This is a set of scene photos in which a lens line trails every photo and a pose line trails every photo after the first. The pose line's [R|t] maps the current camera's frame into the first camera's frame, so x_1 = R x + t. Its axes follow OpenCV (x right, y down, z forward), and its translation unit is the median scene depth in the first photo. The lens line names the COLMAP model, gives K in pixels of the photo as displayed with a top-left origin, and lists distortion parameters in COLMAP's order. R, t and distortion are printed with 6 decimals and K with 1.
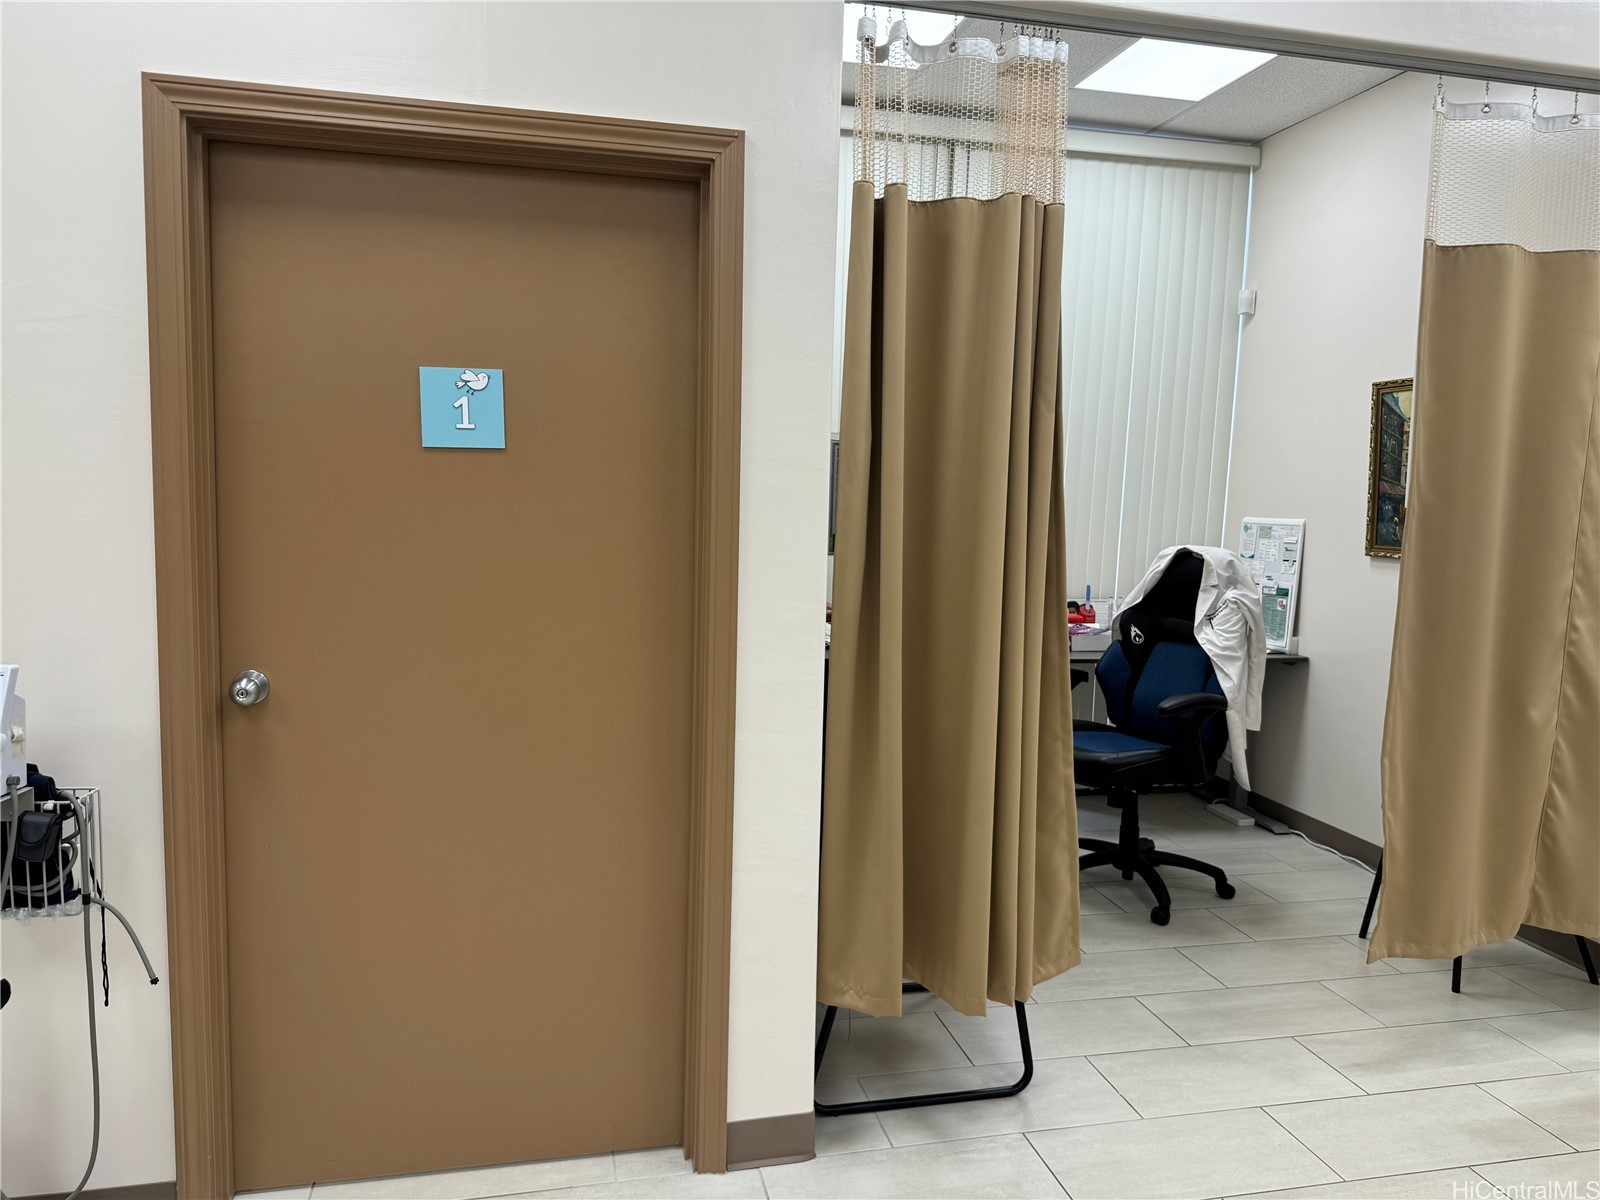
lens RADIAL K [[1114.4, 0, 806.2], [0, 1114.4, 607.0], [0, 0, 1]] dist [0.031336, -0.045853]
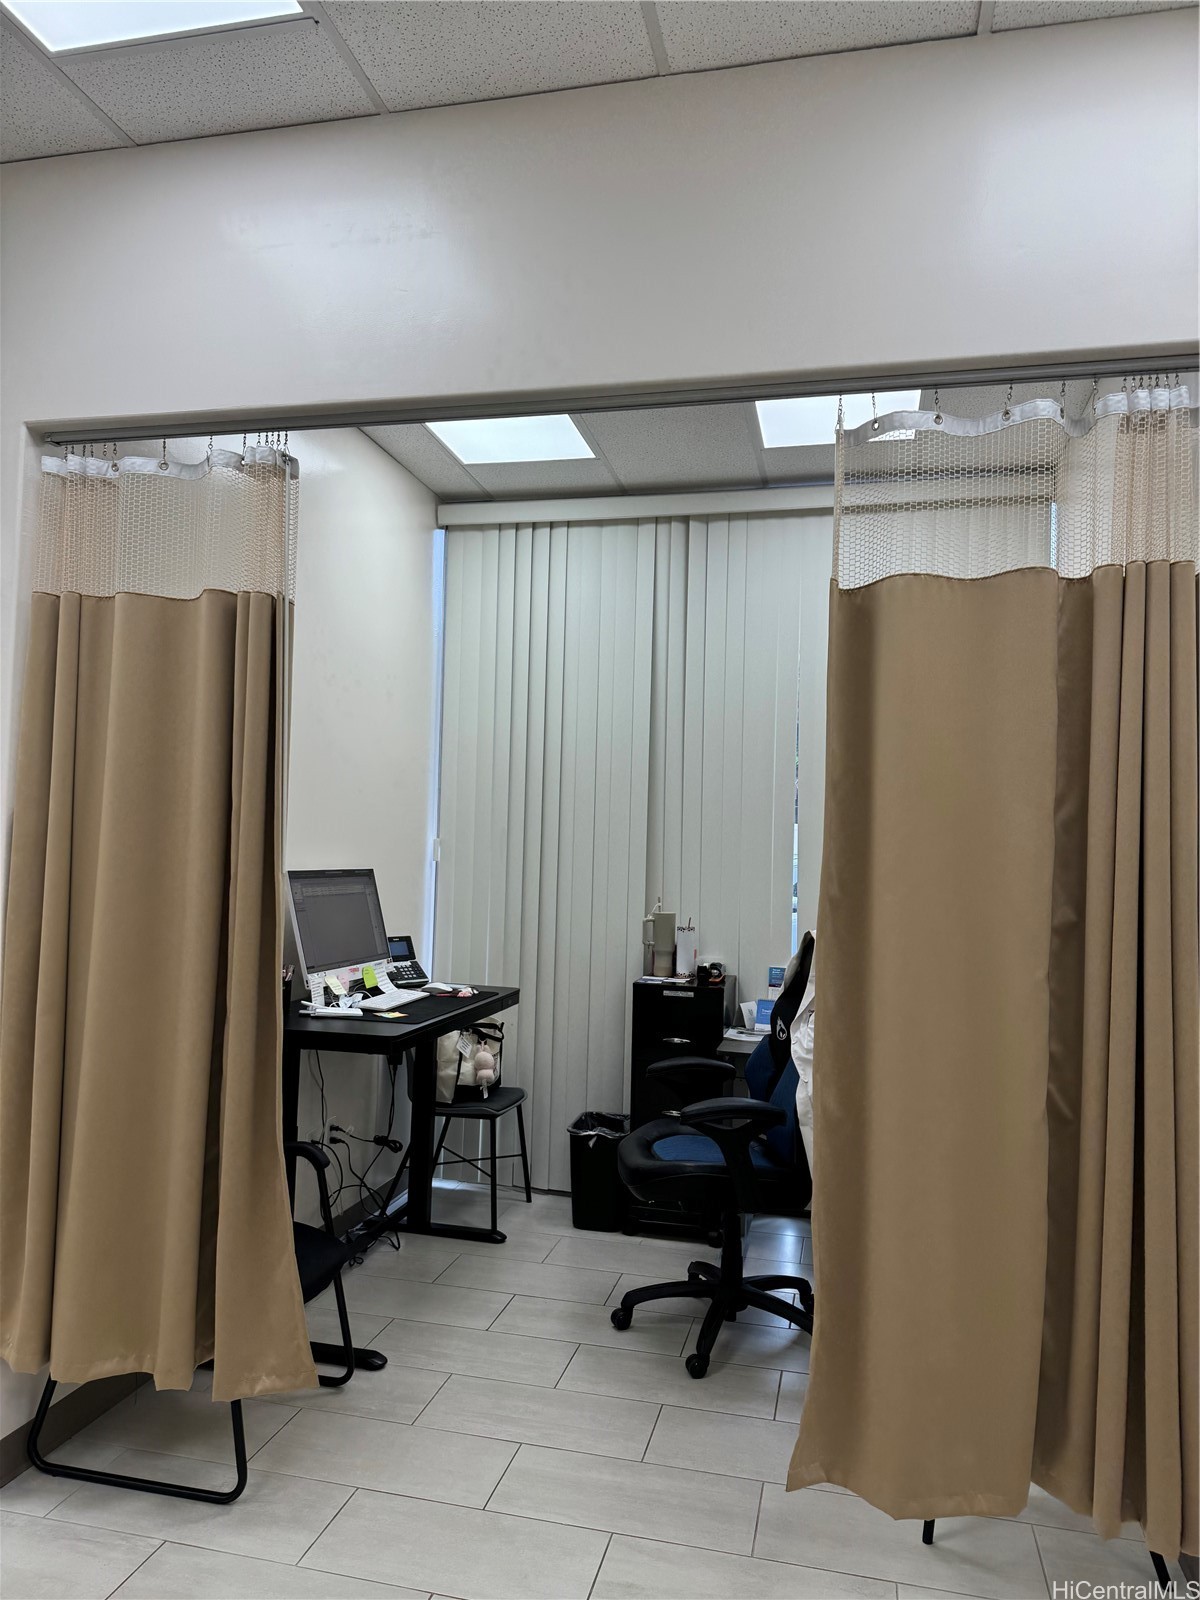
lens RADIAL K [[1114.4, 0, 605.9], [0, 1114.4, 808.9], [0, 0, 1]] dist [0.031336, -0.045853]
pose [[0.895947, -0.018082, -0.443793, 0.561834], [-0.052690, 0.987789, -0.146621, -0.010046], [0.441025, 0.154748, 0.884053, 0.141797]]
